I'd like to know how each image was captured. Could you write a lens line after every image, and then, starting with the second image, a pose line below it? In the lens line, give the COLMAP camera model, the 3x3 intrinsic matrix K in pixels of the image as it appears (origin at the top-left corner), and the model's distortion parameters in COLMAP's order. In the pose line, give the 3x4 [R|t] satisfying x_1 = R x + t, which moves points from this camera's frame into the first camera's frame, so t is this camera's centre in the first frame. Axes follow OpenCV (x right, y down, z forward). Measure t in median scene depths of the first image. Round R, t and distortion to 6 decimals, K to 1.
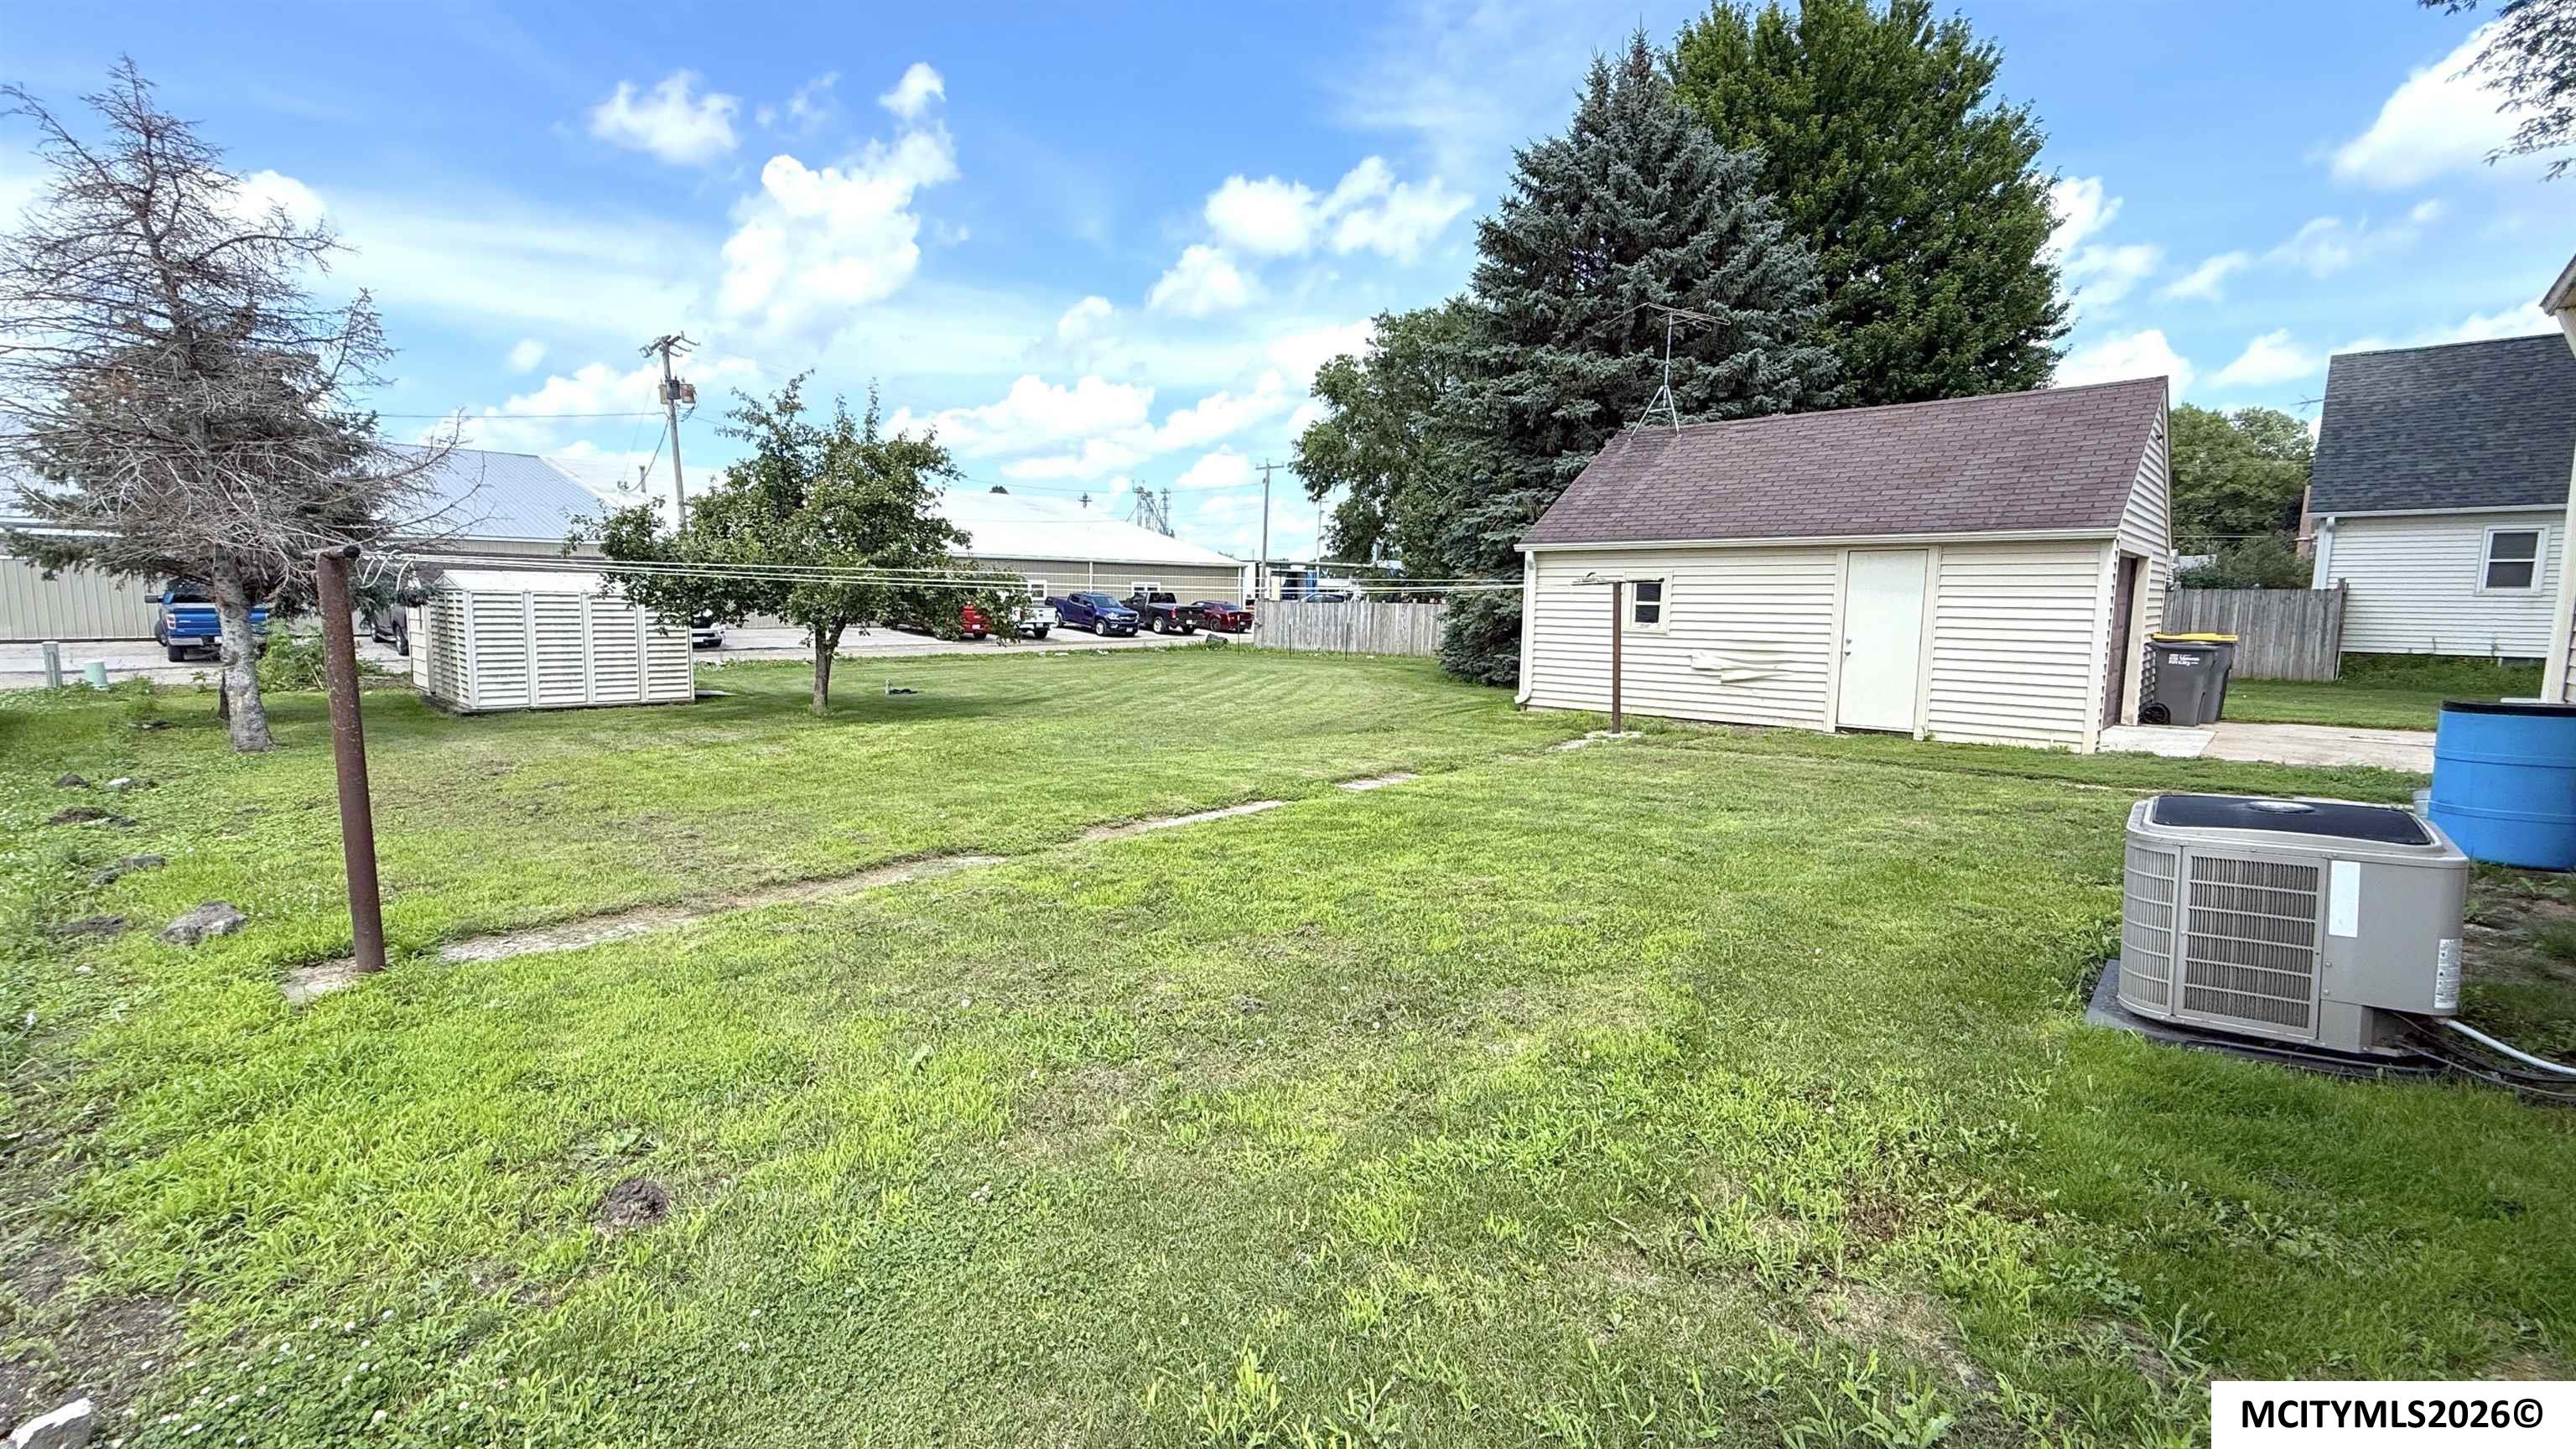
lens RADIAL K [[1028.1, 0, 1359.2], [0, 1028.1, 707.3], [0, 0, 1]] dist [0.002506, -0.000039]
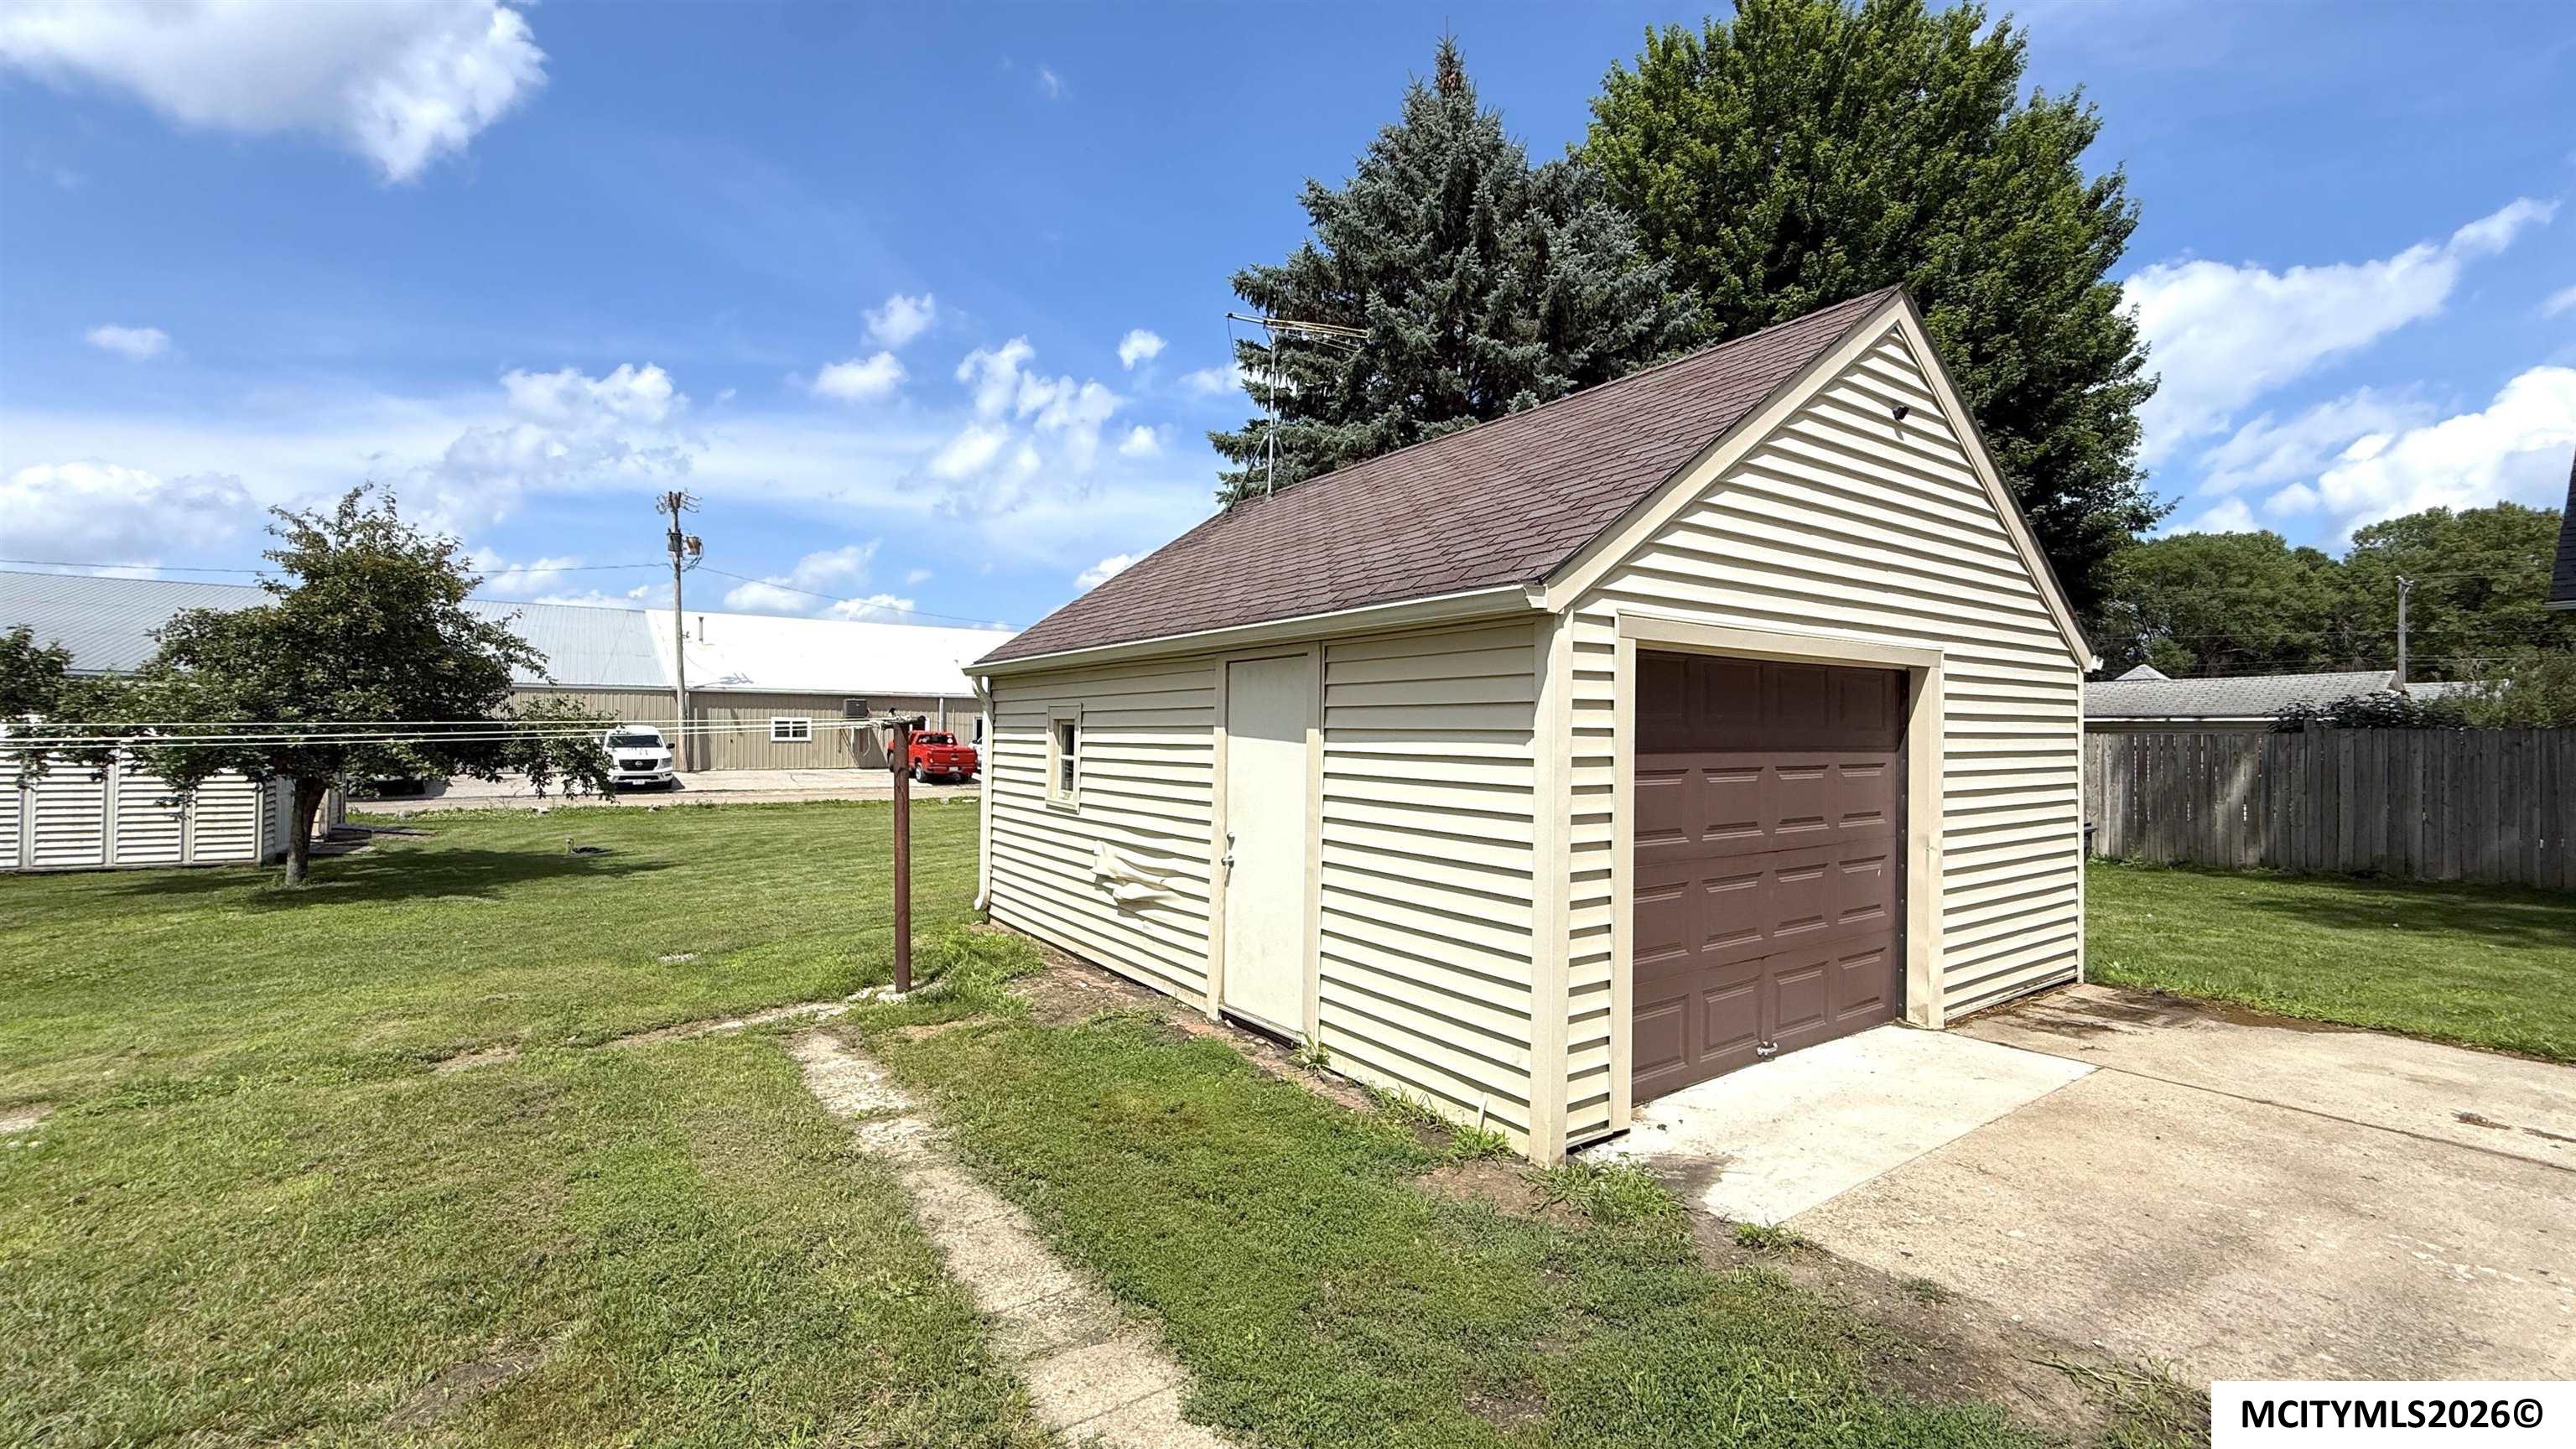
lens RADIAL K [[1028.1, 0, 1287.9], [0, 1028.1, 726.4], [0, 0, 1]] dist [0.002506, -0.000039]
pose [[0.978800, -0.003408, -0.204791, 0.332682], [-0.020466, 0.993230, -0.114343, -0.034411], [0.203794, 0.116110, 0.972104, 0.279621]]
